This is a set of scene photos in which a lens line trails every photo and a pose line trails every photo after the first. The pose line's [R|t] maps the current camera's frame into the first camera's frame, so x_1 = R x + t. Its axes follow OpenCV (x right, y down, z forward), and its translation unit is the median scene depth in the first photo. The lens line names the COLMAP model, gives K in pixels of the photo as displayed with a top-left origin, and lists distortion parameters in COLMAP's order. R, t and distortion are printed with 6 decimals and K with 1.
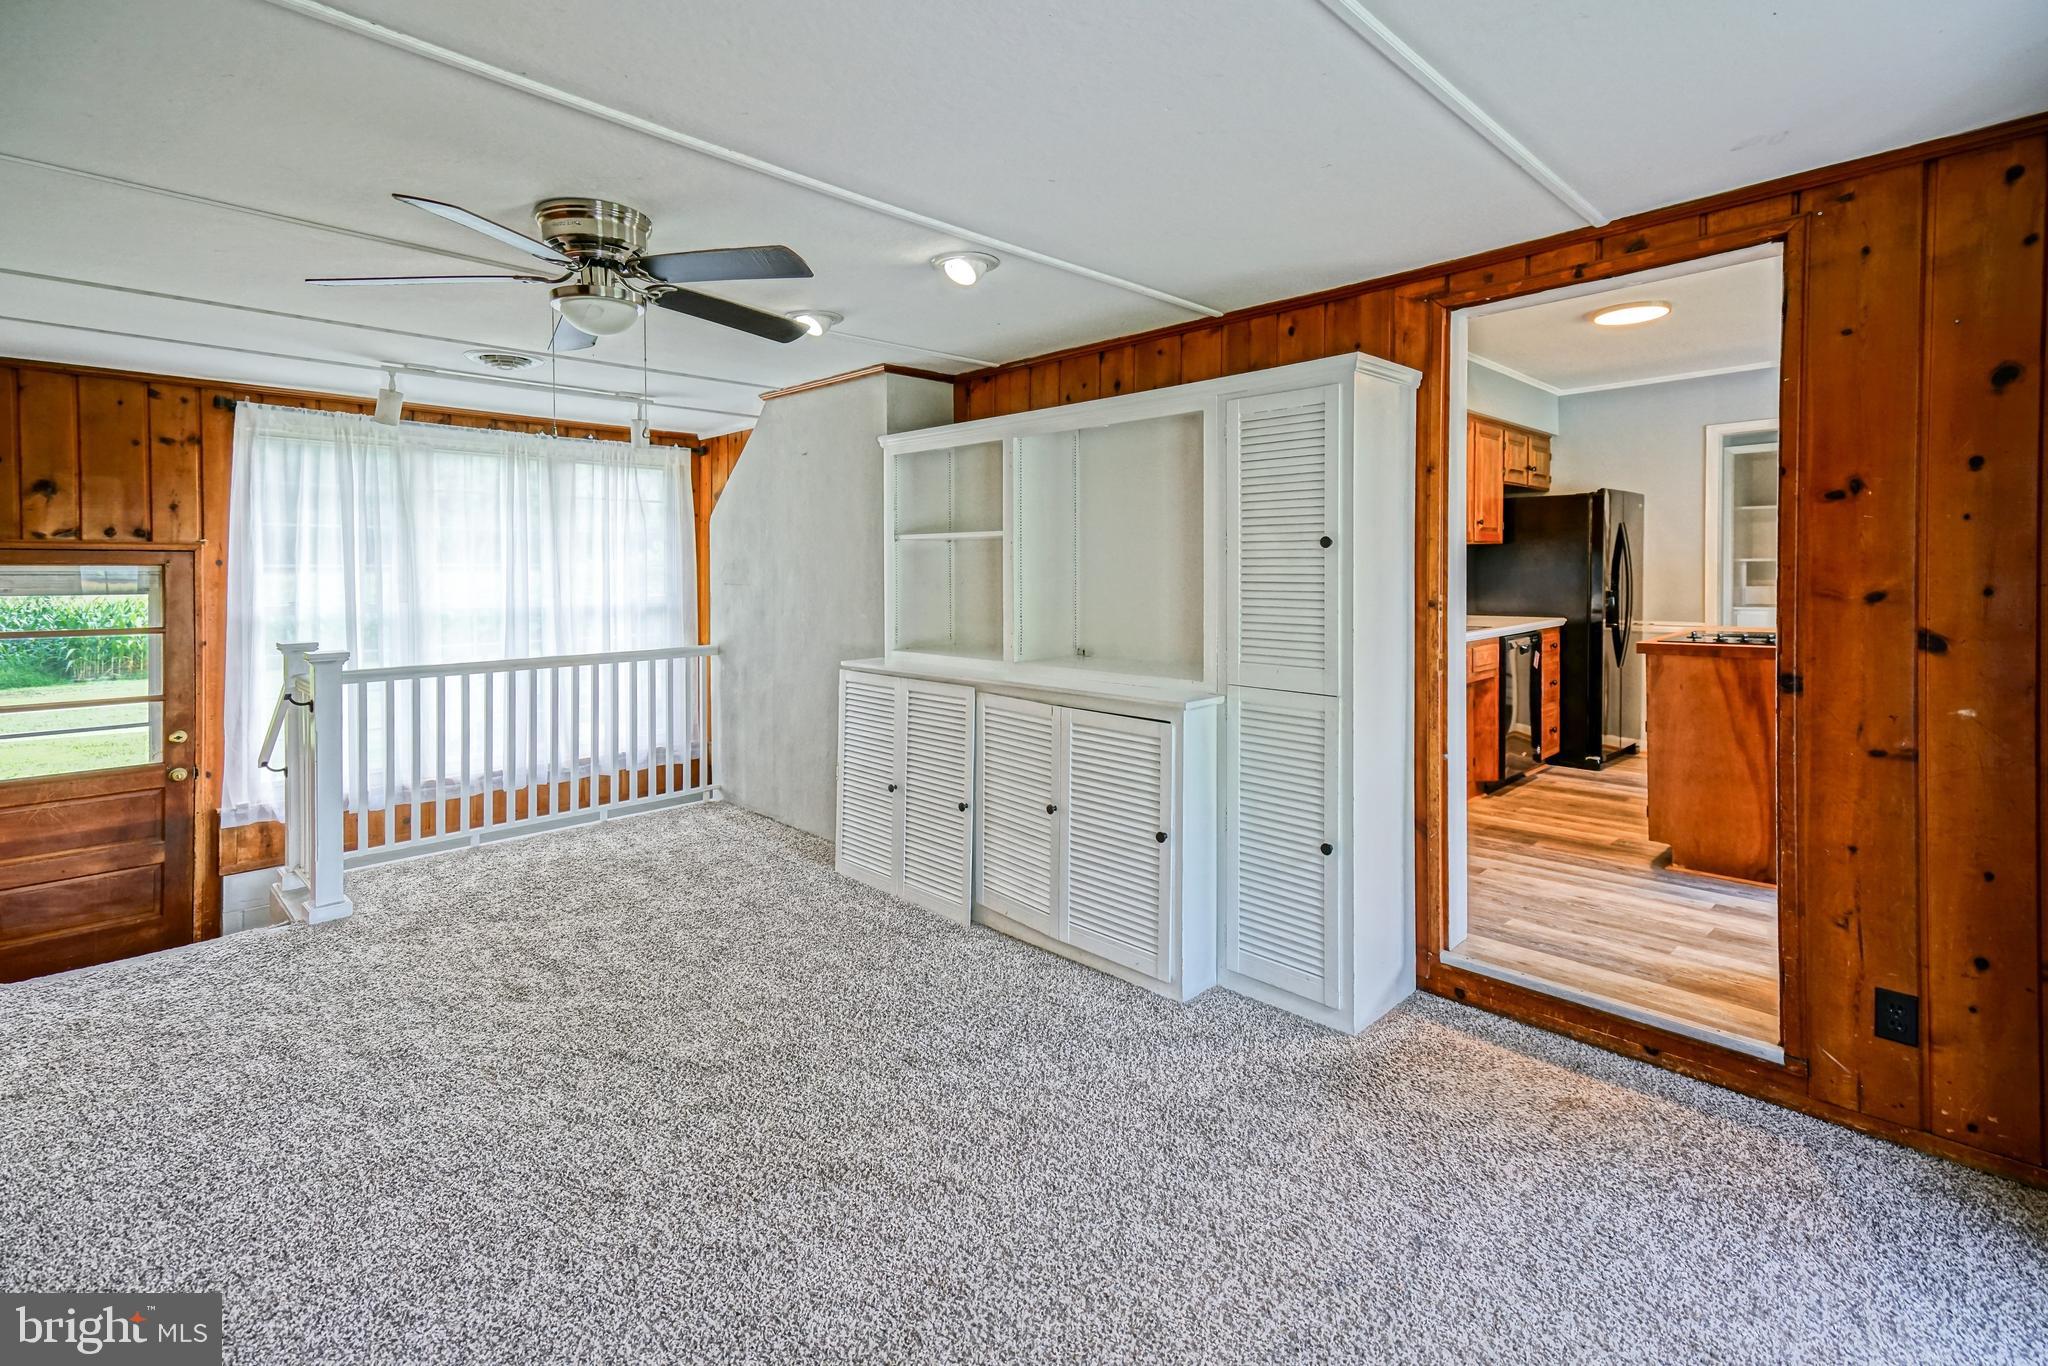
lens RADIAL K [[915.6, 0, 1023.7], [0, 915.6, 576.7], [0, 0, 1]] dist [0.040502, 0.000003]
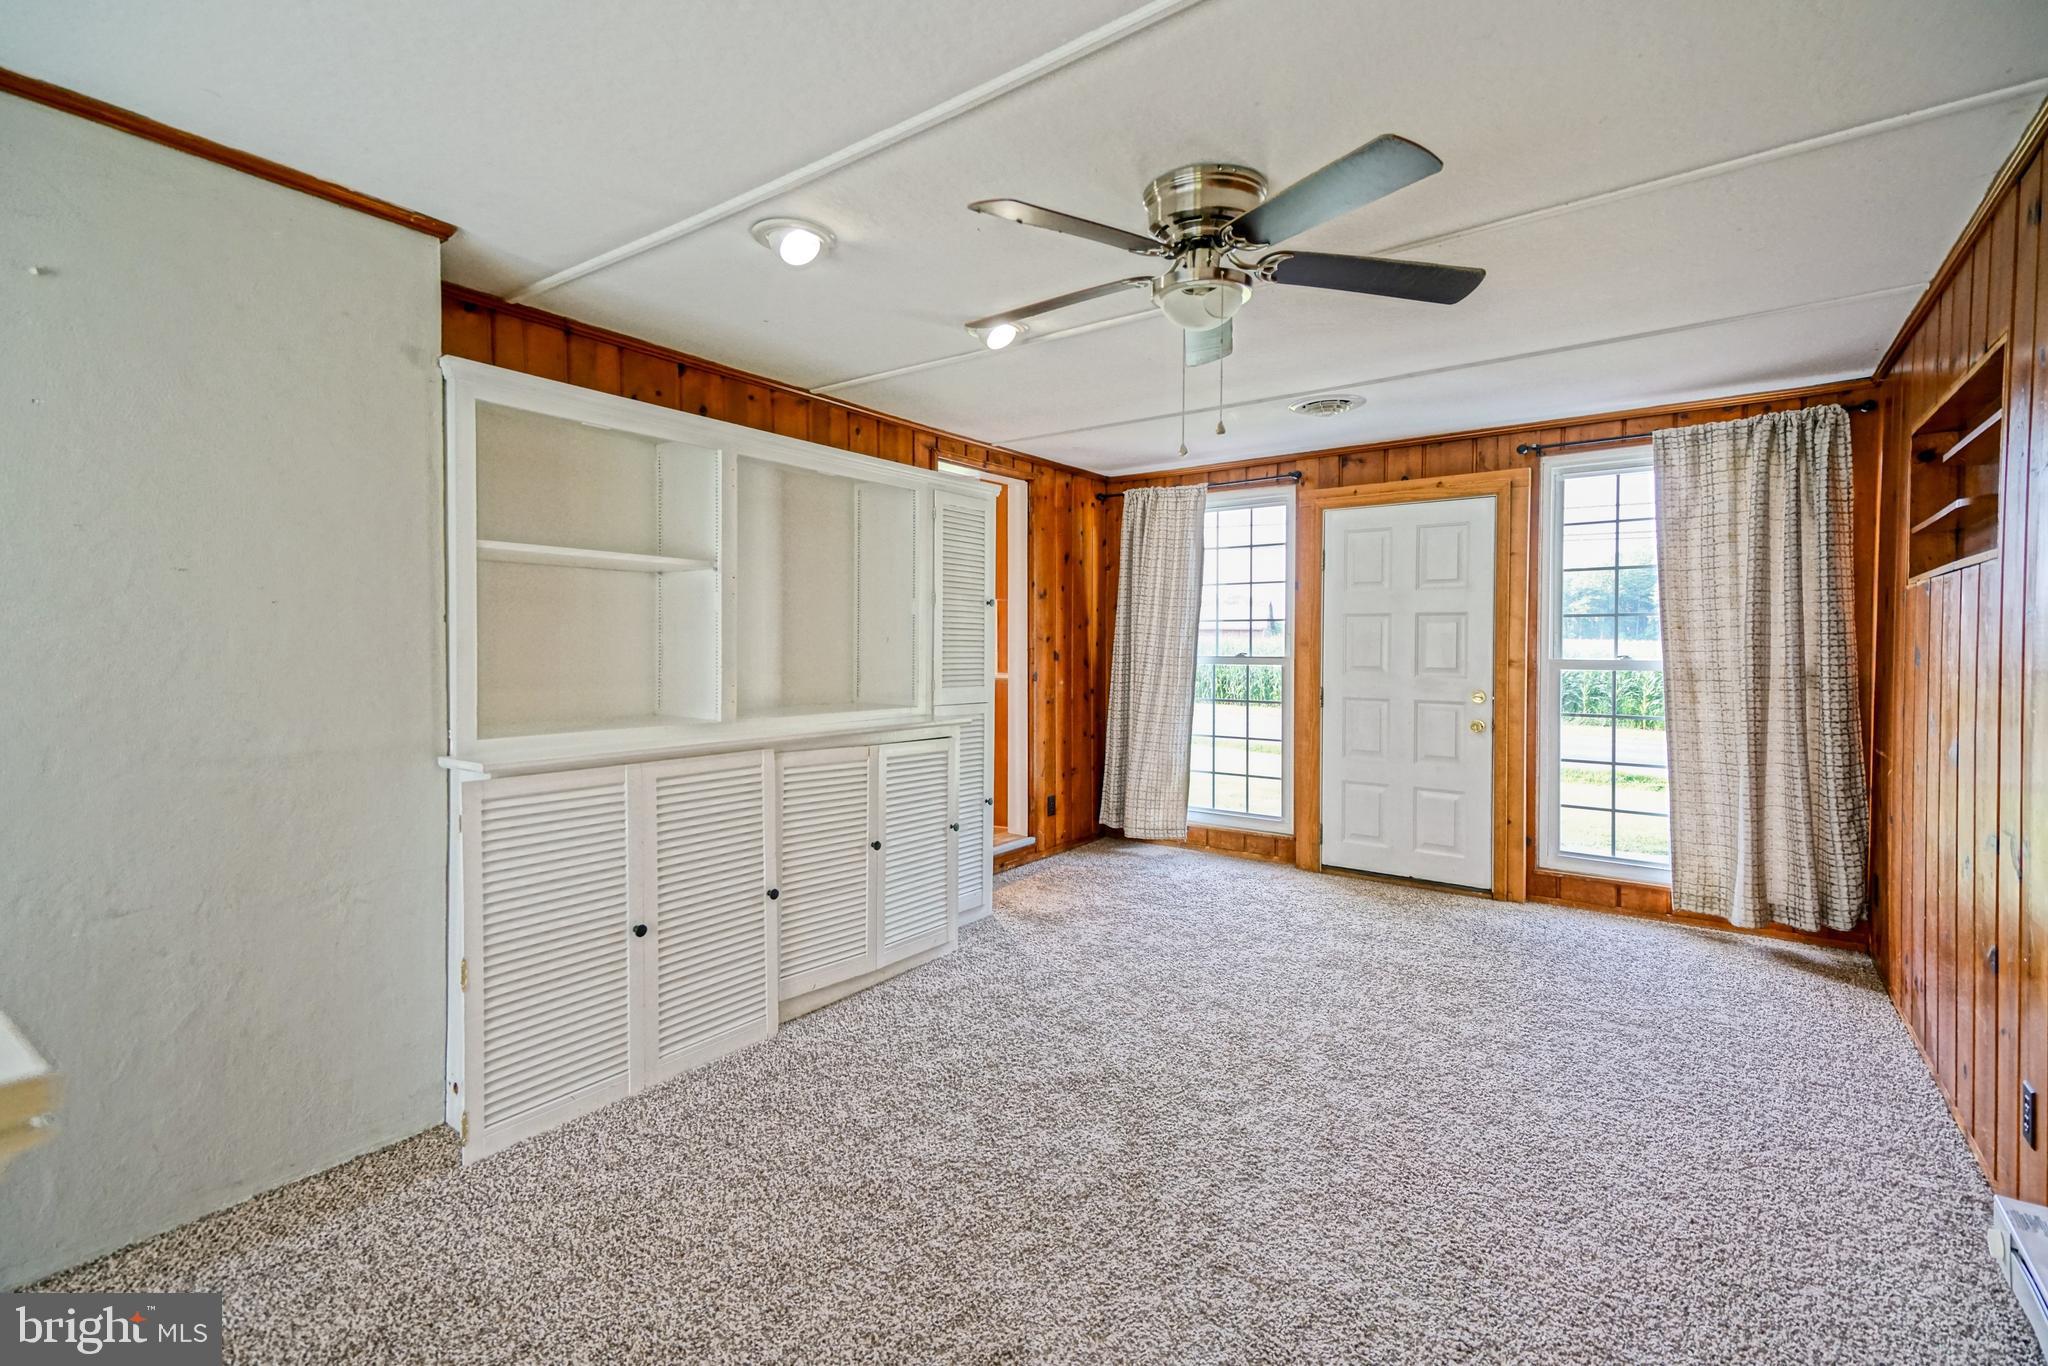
lens RADIAL K [[942.0, 0, 1012.0], [0, 942.0, 651.7], [0, 0, 1]] dist [0.044814, 0.000044]
pose [[-0.149312, -0.001302, 0.988789, -0.679540], [0.004474, 0.999988, 0.001992, 0.022195], [-0.988780, 0.004721, -0.149304, 0.655930]]
